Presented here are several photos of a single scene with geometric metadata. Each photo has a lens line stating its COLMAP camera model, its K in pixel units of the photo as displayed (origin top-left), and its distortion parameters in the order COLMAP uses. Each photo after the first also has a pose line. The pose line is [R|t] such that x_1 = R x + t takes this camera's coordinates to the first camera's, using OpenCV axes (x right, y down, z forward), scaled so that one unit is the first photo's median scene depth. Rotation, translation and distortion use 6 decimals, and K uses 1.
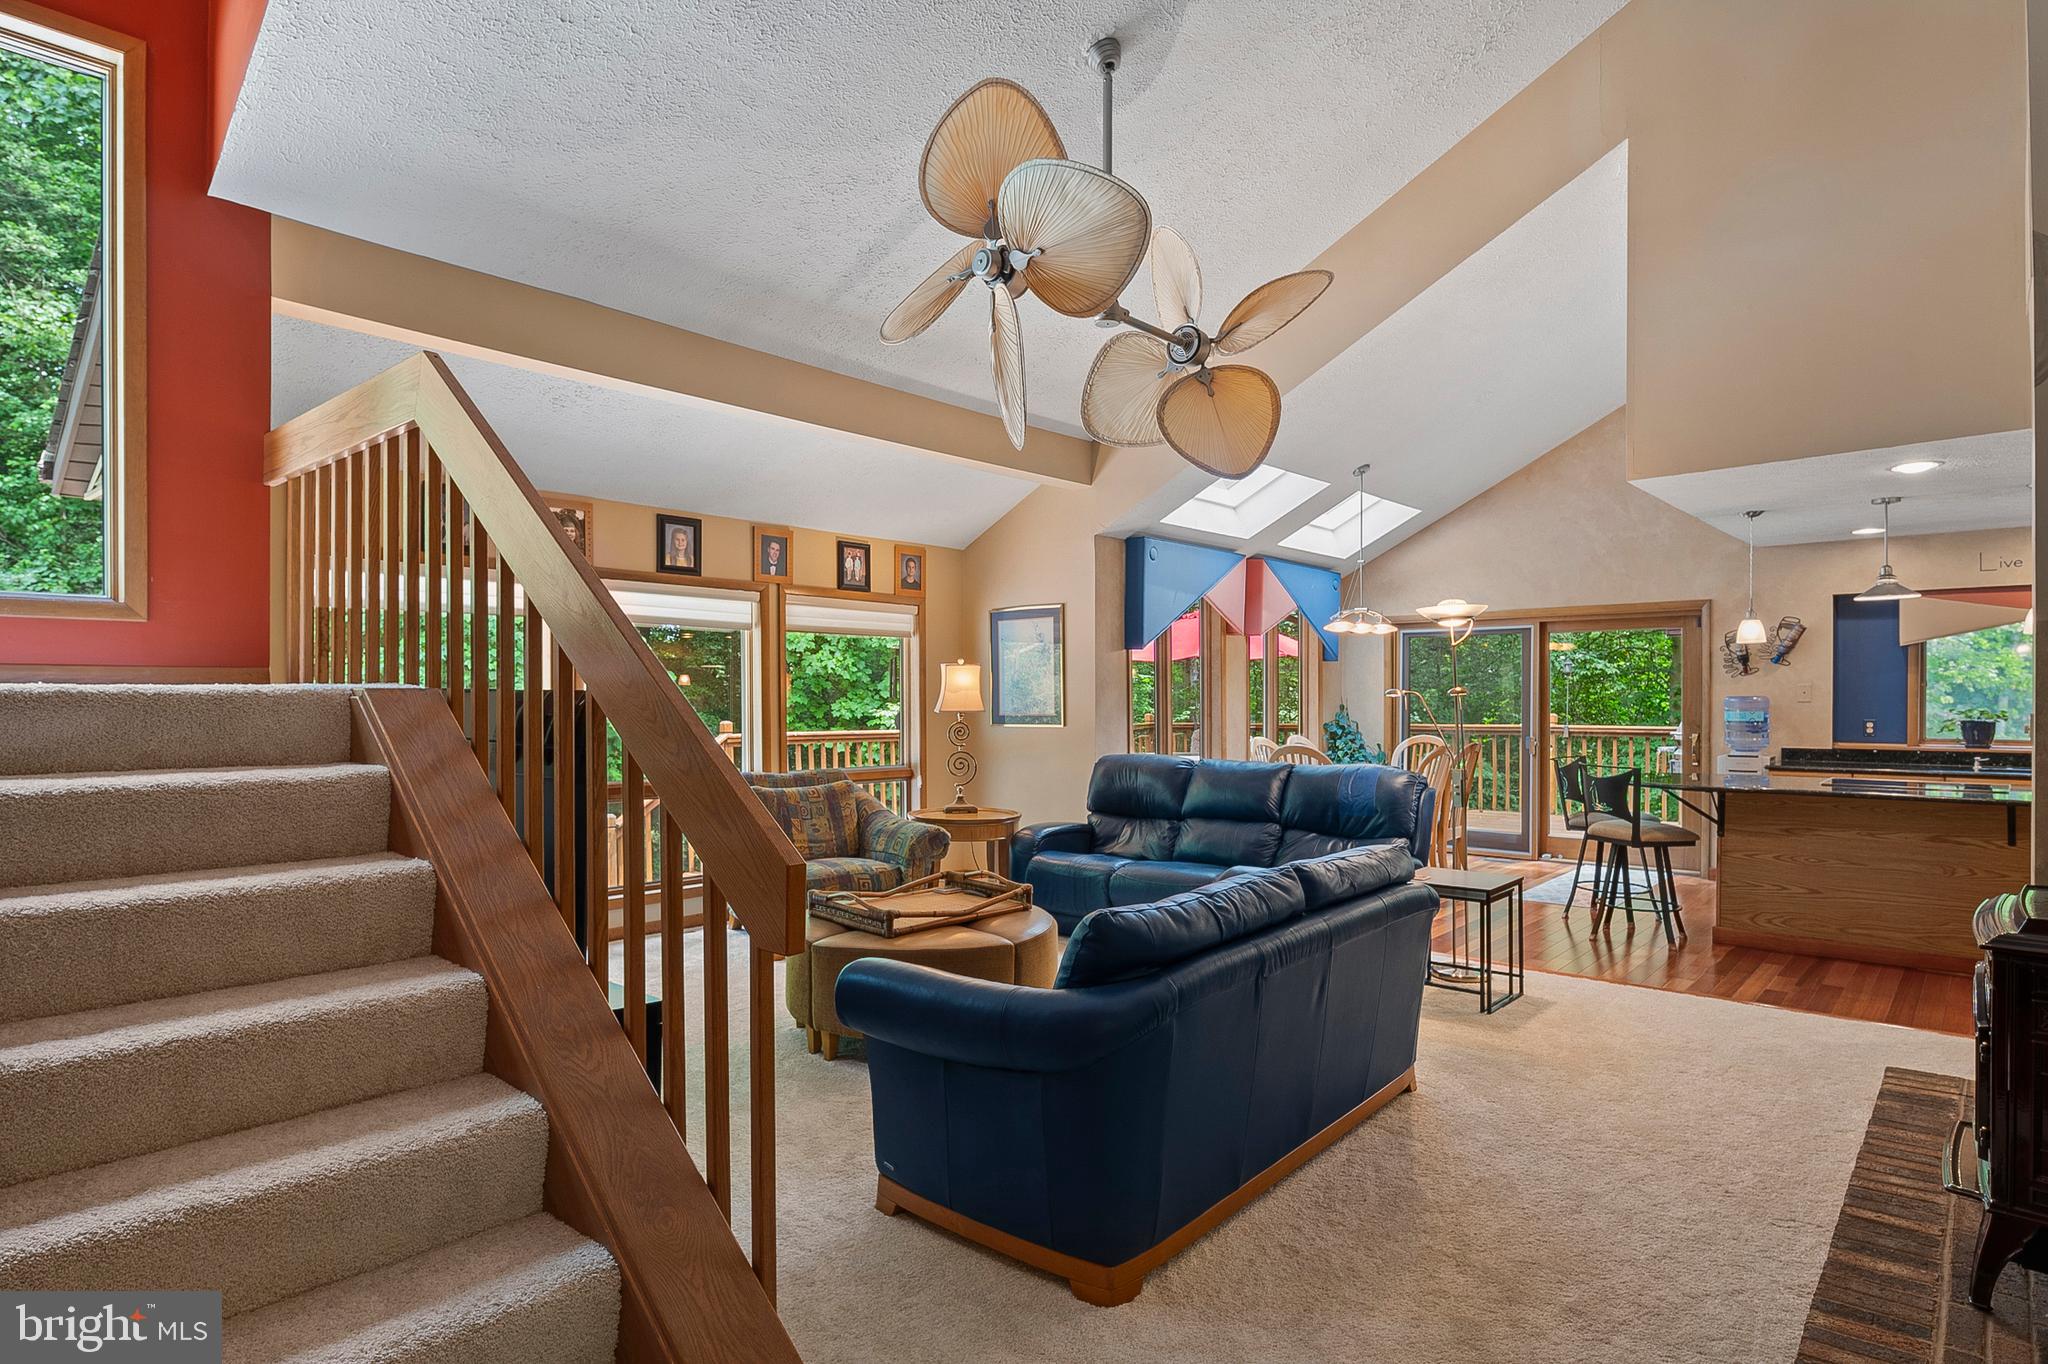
lens RADIAL K [[1113.8, 0, 1019.1], [0, 1113.8, 692.0], [0, 0, 1]] dist [-0.016593, 0.000645]
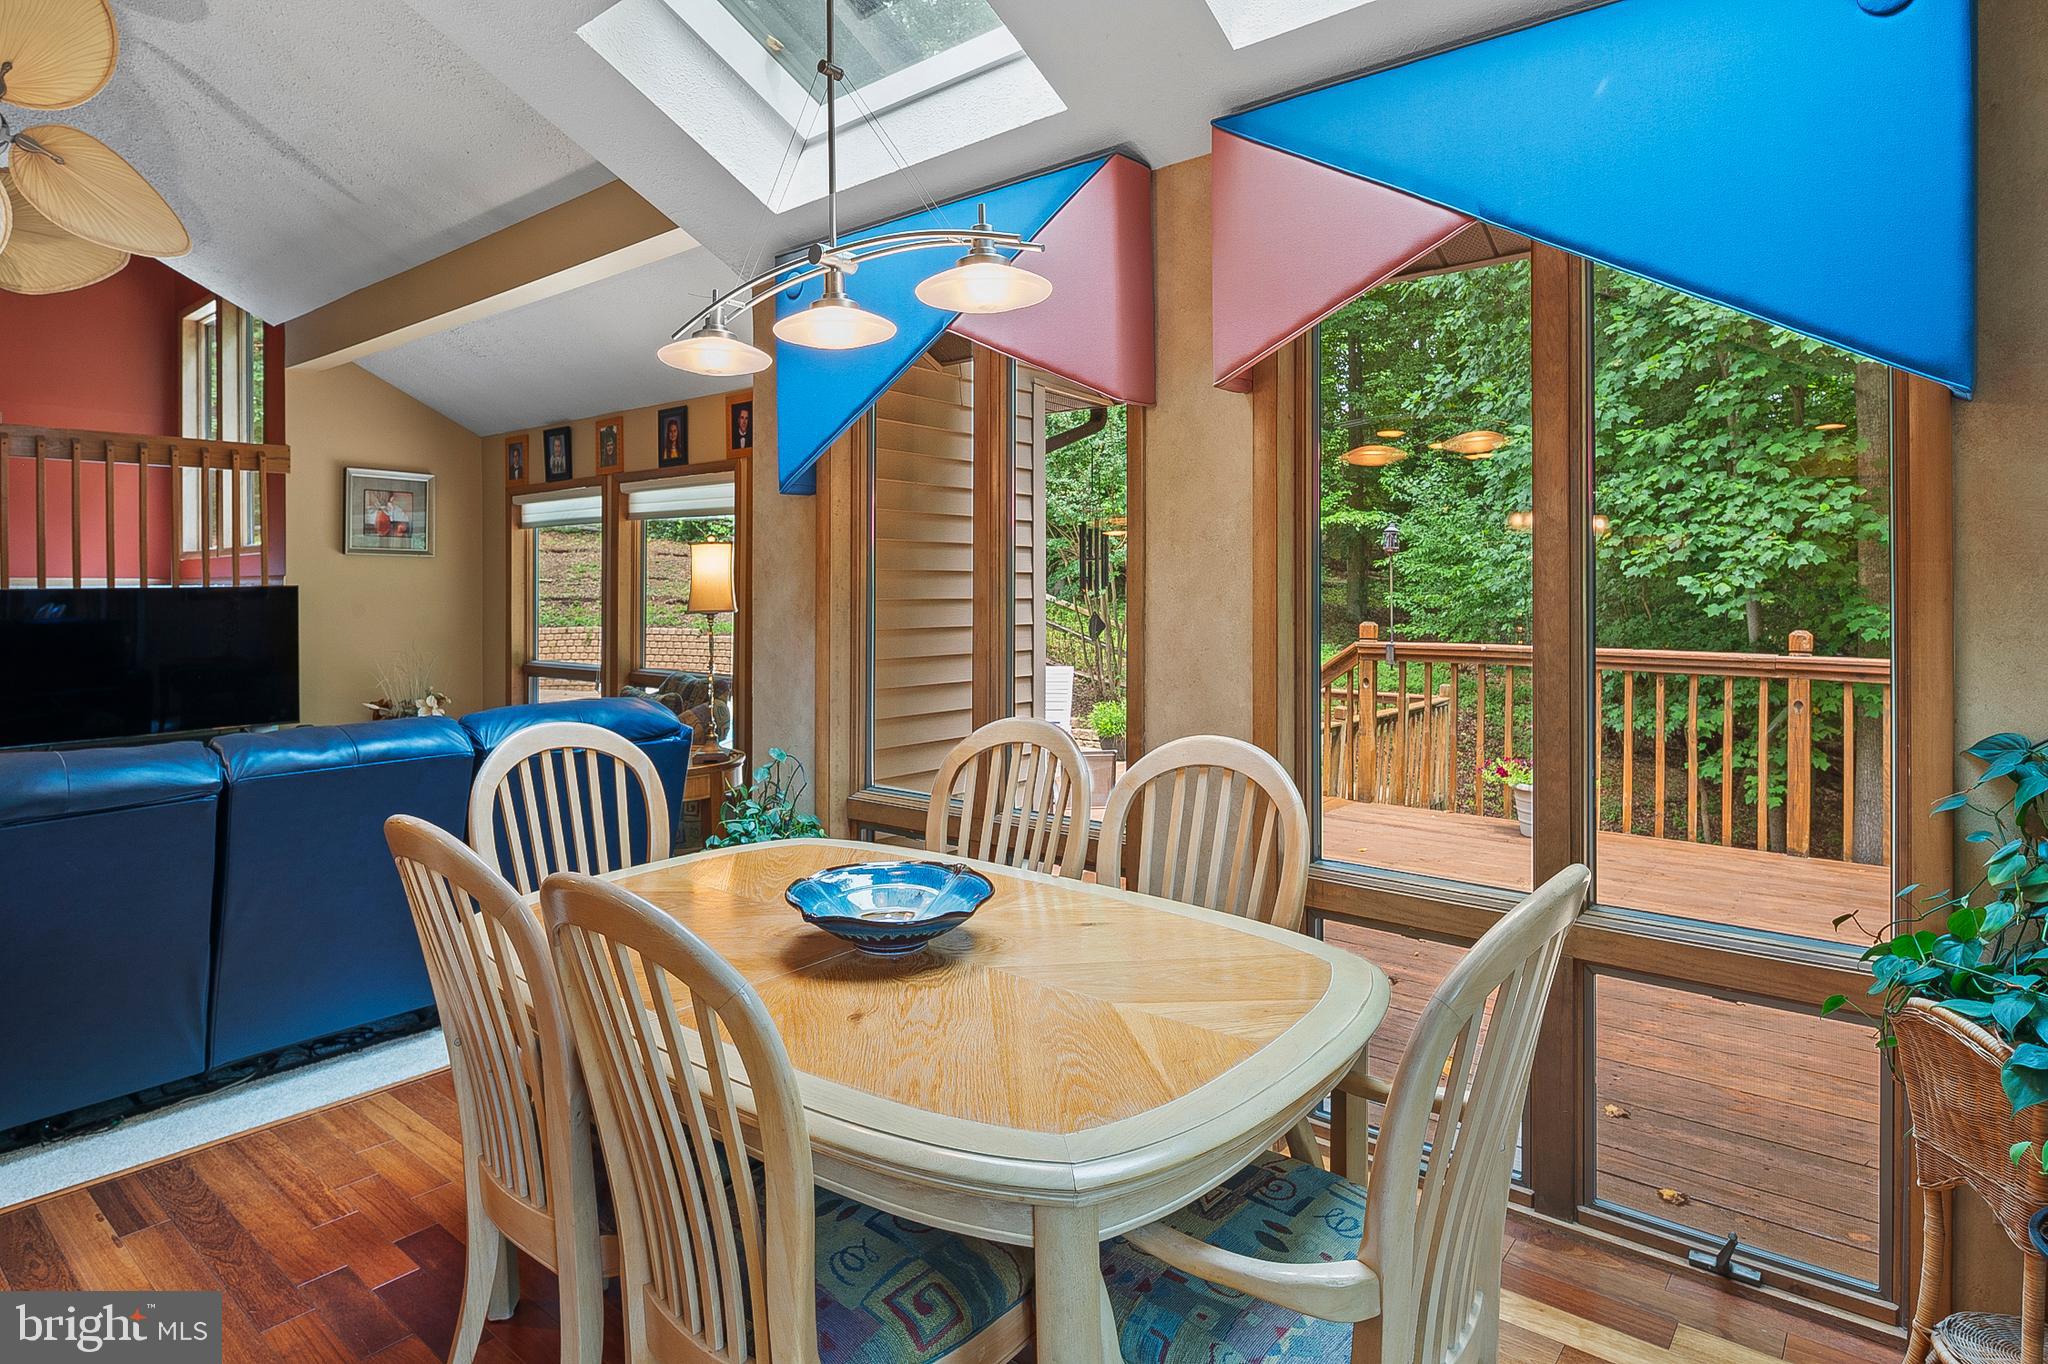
lens RADIAL K [[1113.8, 0, 996.3], [0, 1113.8, 579.6], [0, 0, 1]] dist [-0.016593, 0.000645]
pose [[0.024357, 0.000053, -0.999703, 0.576819], [0.007717, 0.999970, 0.000241, -0.003808], [0.999674, -0.007720, 0.024356, 1.061605]]
